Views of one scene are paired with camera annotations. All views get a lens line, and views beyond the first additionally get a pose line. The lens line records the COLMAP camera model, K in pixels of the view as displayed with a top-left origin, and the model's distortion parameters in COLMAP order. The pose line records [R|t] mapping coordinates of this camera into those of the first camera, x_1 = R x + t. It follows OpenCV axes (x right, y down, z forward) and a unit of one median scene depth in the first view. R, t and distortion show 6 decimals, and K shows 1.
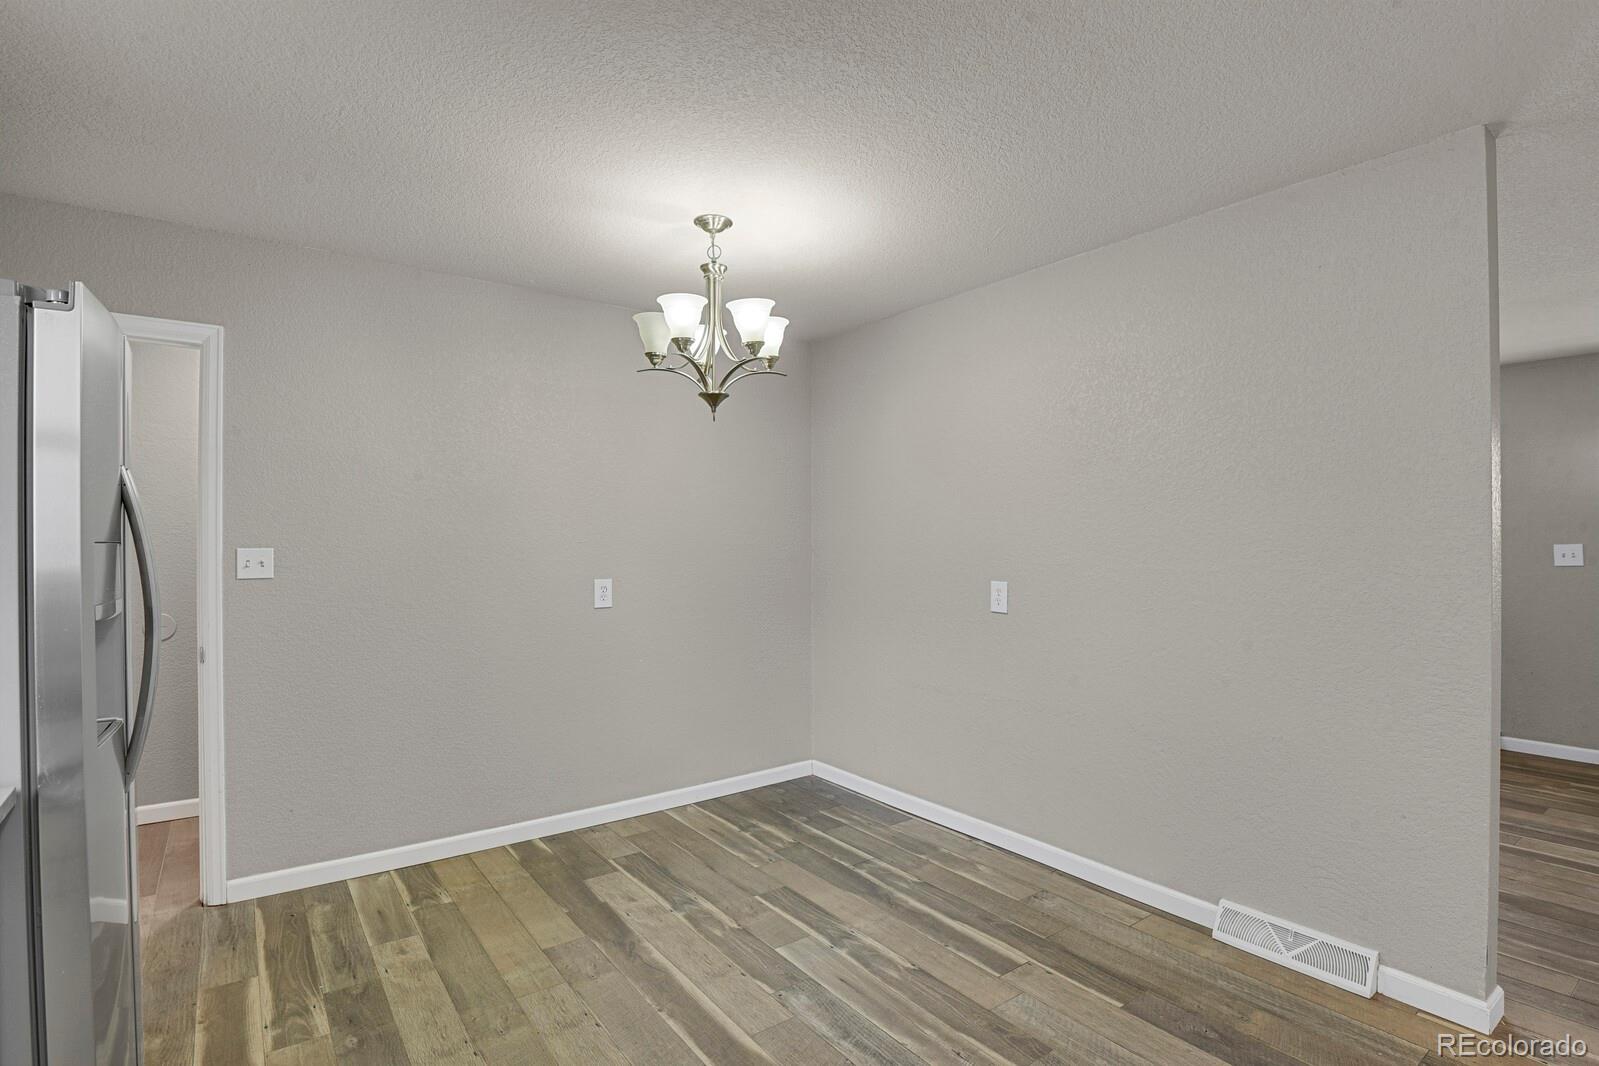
lens RADIAL K [[781.2, 0, 803.2], [0, 781.2, 540.2], [0, 0, 1]] dist [-0.027821, -0.001979]
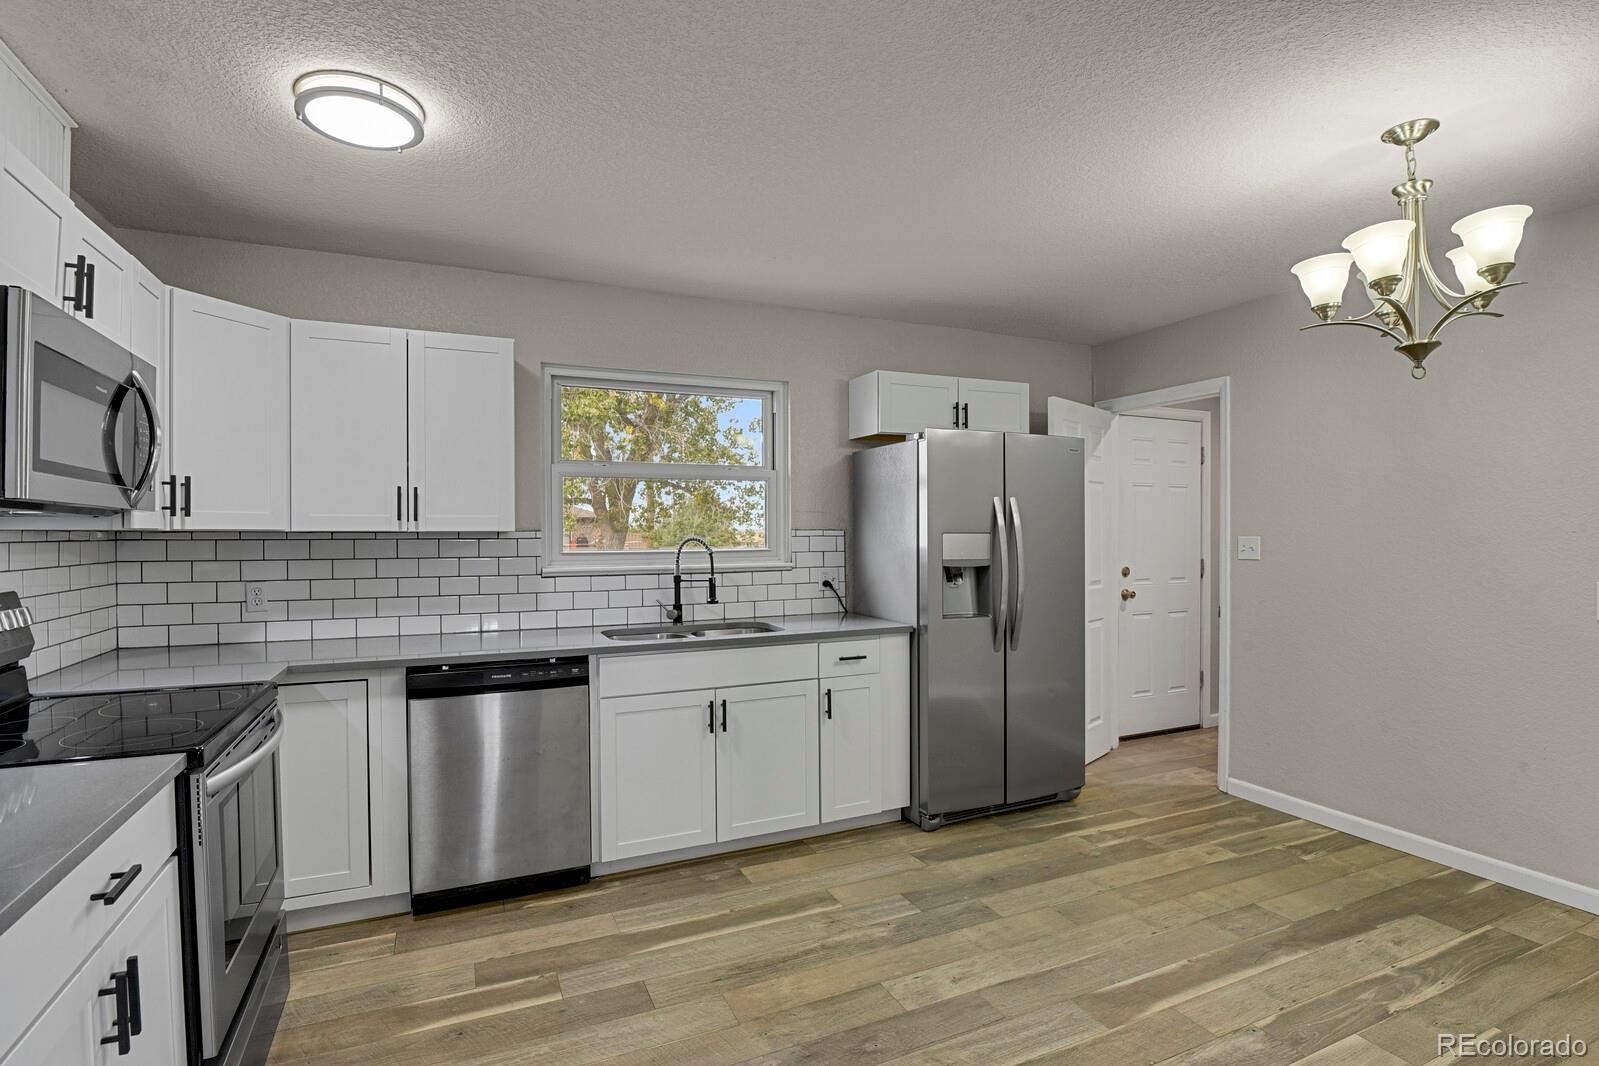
lens RADIAL K [[781.2, 0, 803.2], [0, 781.2, 540.2], [0, 0, 1]] dist [-0.027821, -0.001979]
pose [[-0.207480, 0.012250, -0.978163, 0.781519], [0.004648, 0.999923, 0.011536, -0.001841], [0.978228, -0.002153, -0.207521, 0.547975]]
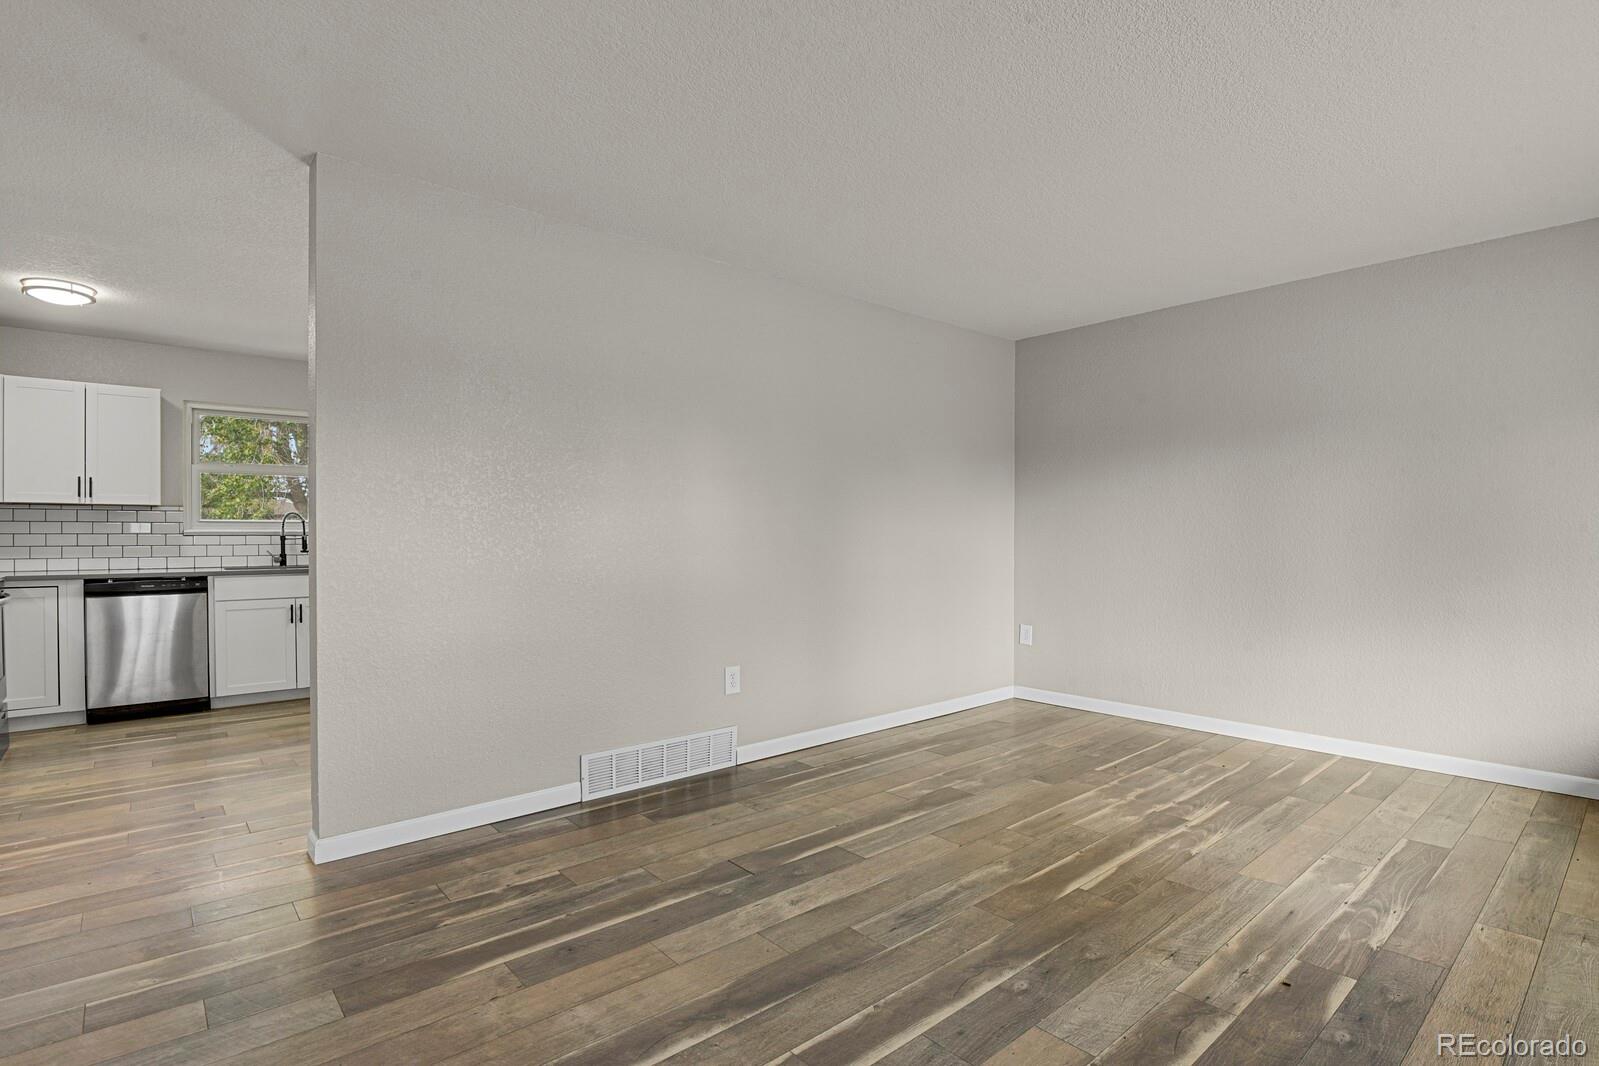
lens RADIAL K [[781.2, 0, 803.2], [0, 781.2, 540.2], [0, 0, 1]] dist [-0.027821, -0.001979]
pose [[0.079507, 0.009604, -0.996788, 1.773046], [0.000932, 0.999952, 0.009709, 0.067628], [0.996834, -0.001701, 0.079495, 1.338849]]
